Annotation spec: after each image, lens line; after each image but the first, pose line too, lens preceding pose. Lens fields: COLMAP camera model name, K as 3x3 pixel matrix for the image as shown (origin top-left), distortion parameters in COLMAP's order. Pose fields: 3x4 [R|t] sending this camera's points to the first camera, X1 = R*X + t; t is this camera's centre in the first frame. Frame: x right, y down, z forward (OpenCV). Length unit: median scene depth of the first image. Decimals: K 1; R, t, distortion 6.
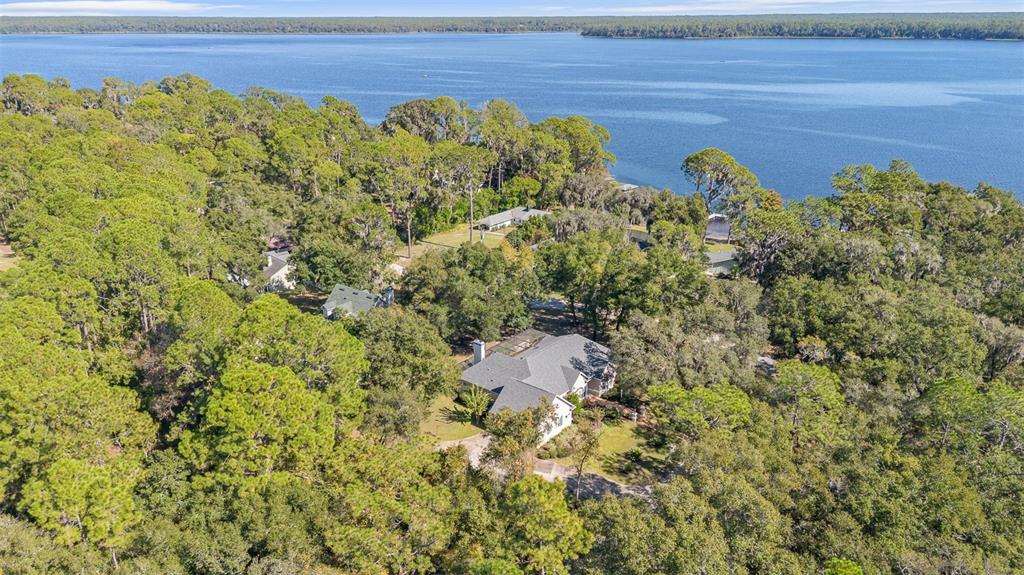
lens RADIAL K [[734.1, 0, 516.9], [0, 734.1, 284.6], [0, 0, 1]] dist [0.038064, -0.004243]
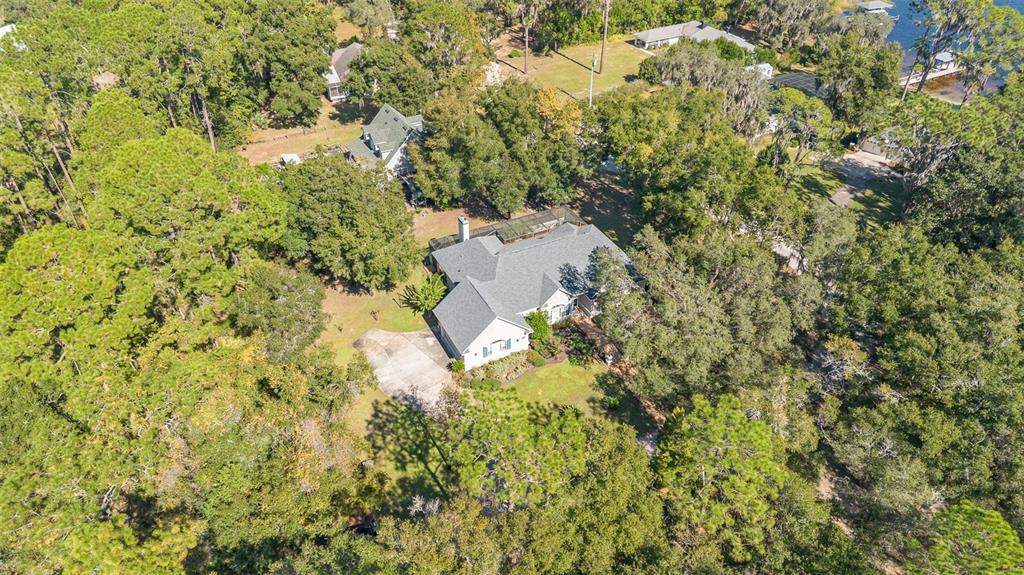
lens RADIAL K [[734.1, 0, 512.3], [0, 734.1, 286.3], [0, 0, 1]] dist [0.038064, -0.004243]
pose [[0.921666, 0.240913, -0.304126, 0.182352], [-0.142128, 0.939019, 0.313118, -0.079186], [0.361015, -0.245366, 0.899702, 0.180143]]
